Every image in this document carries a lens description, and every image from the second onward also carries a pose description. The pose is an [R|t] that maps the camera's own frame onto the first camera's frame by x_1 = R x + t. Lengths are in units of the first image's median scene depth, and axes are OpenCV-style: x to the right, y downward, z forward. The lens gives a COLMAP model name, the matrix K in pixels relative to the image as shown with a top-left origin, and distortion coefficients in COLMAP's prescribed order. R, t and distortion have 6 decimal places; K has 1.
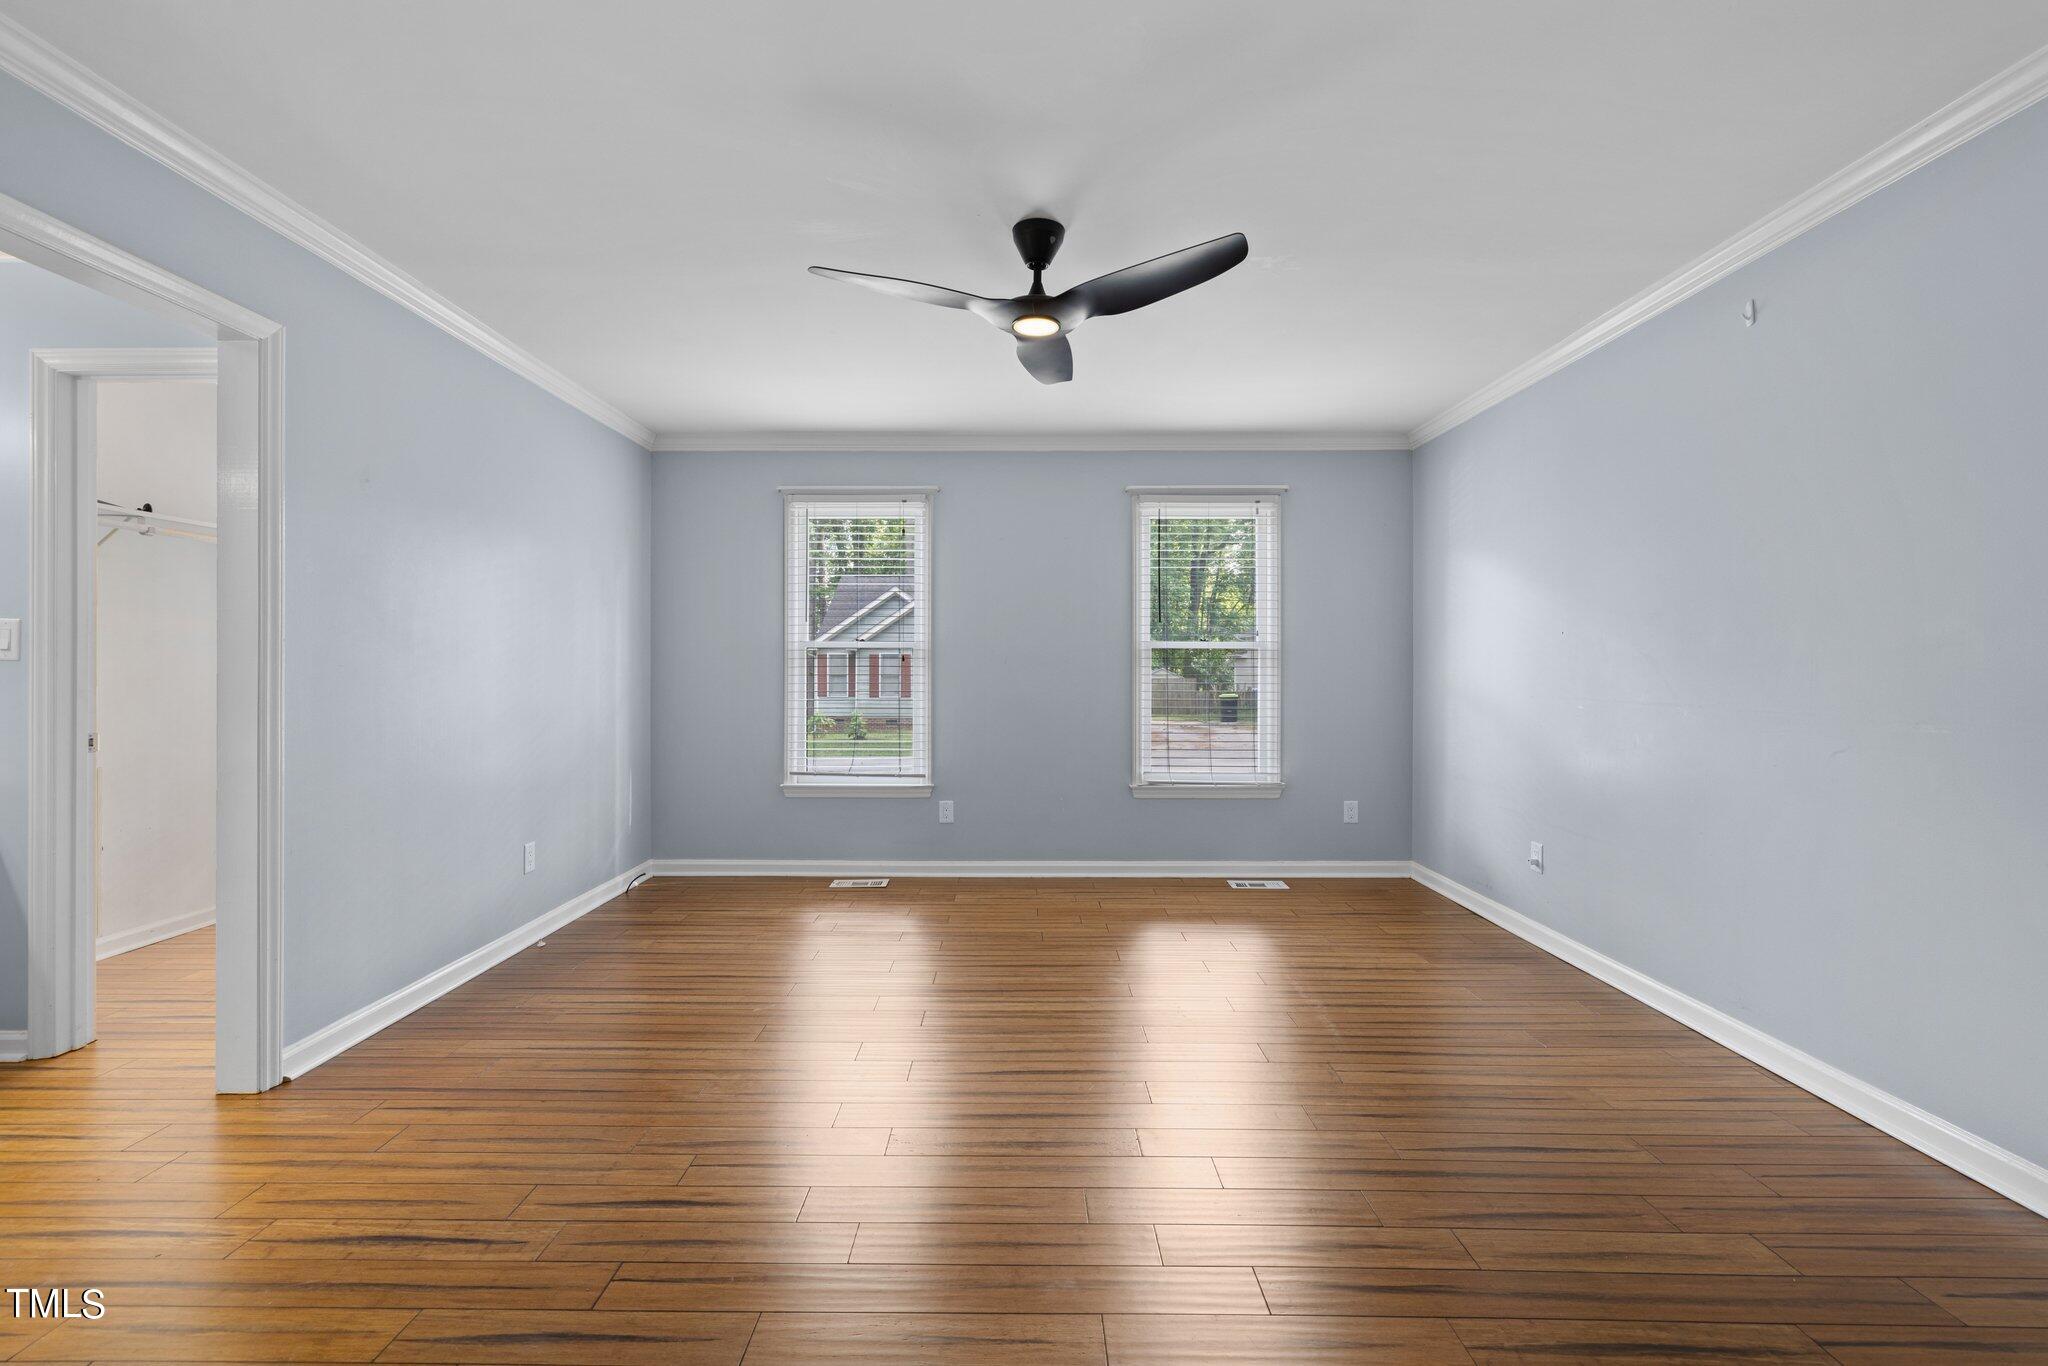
lens RADIAL K [[867.1, 0, 1001.6], [0, 867.1, 666.8], [0, 0, 1]] dist [0.004883, 0.000002]
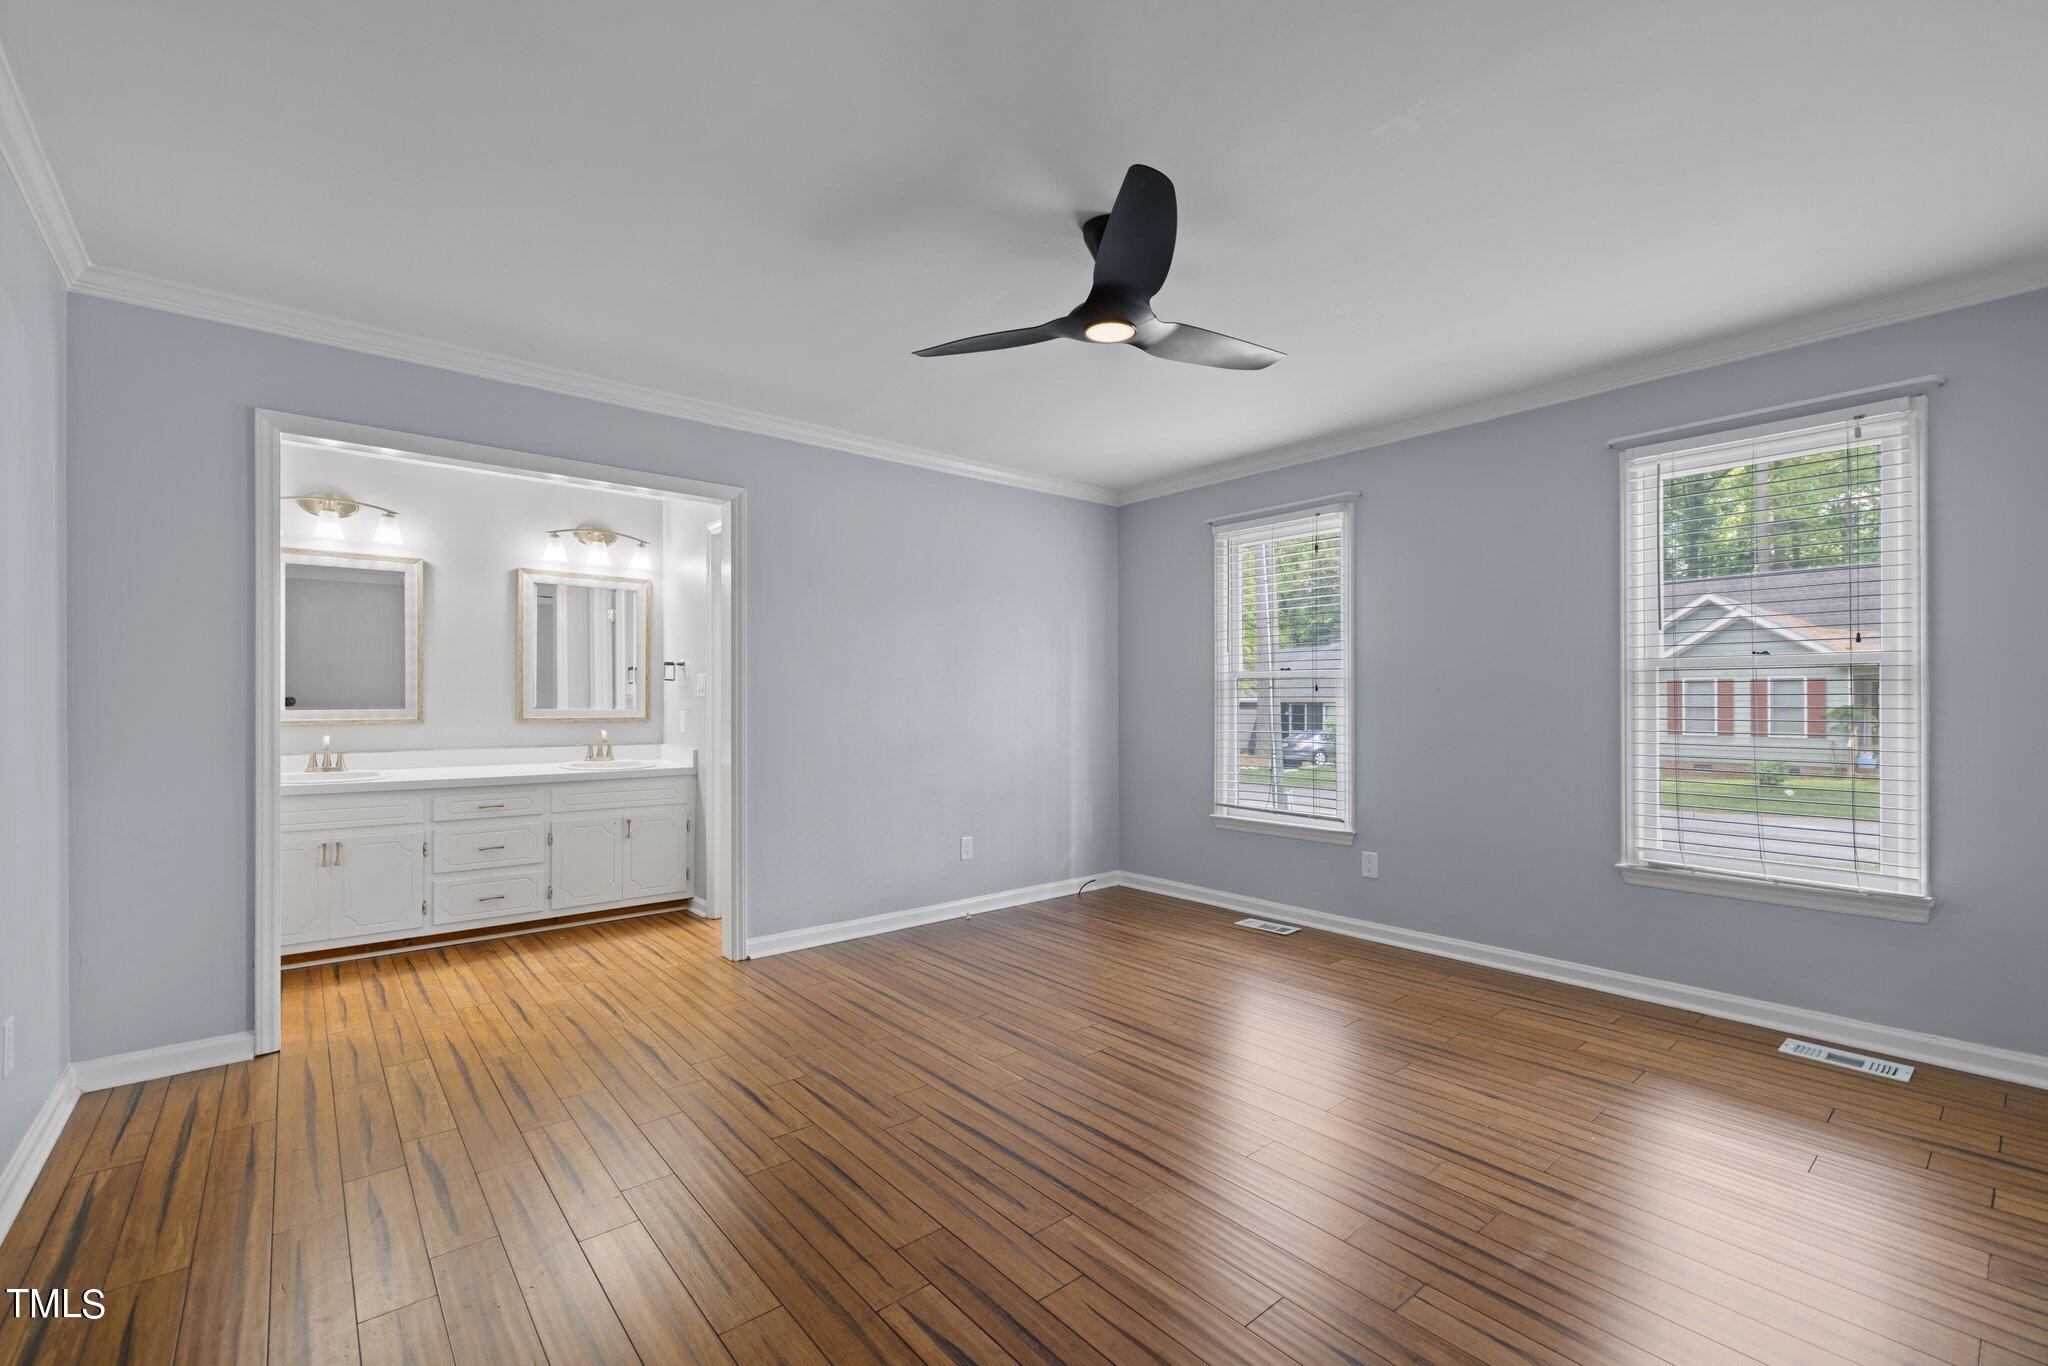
lens RADIAL K [[867.1, 0, 1015.5], [0, 867.1, 697.8], [0, 0, 1]] dist [0.004883, 0.000002]
pose [[0.653745, -0.004463, -0.756702, 0.366237], [0.004921, 0.999987, -0.001646, 0.000284], [0.756699, -0.002648, 0.653758, 0.170080]]
